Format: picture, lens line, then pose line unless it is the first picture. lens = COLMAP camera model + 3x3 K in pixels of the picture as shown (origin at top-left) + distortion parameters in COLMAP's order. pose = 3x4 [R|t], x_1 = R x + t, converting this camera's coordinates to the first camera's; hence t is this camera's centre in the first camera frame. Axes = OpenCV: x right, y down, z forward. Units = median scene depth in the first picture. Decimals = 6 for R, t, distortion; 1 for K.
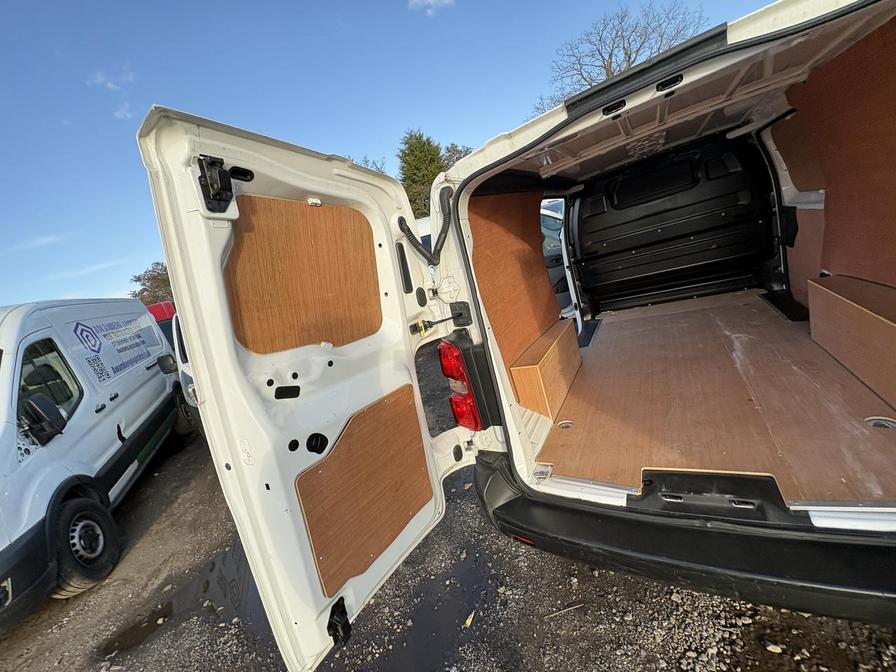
lens RADIAL K [[356.3, 0, 447.9], [0, 356.3, 336.2], [0, 0, 1]] dist [-0.002073, 0.000486]
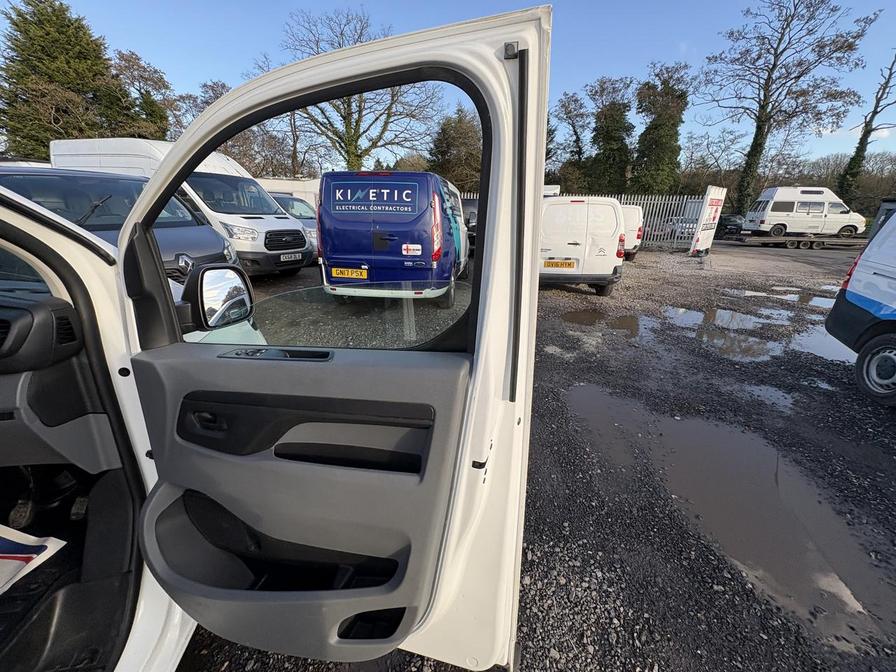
lens RADIAL K [[356.3, 0, 447.5], [0, 356.3, 335.4], [0, 0, 1]] dist [-0.002073, 0.000486]
pose [[0.756551, 0.096495, 0.646776, 2.034509], [-0.103349, 0.994266, -0.027448, -0.986436], [-0.645716, -0.046078, 0.762186, 1.461670]]
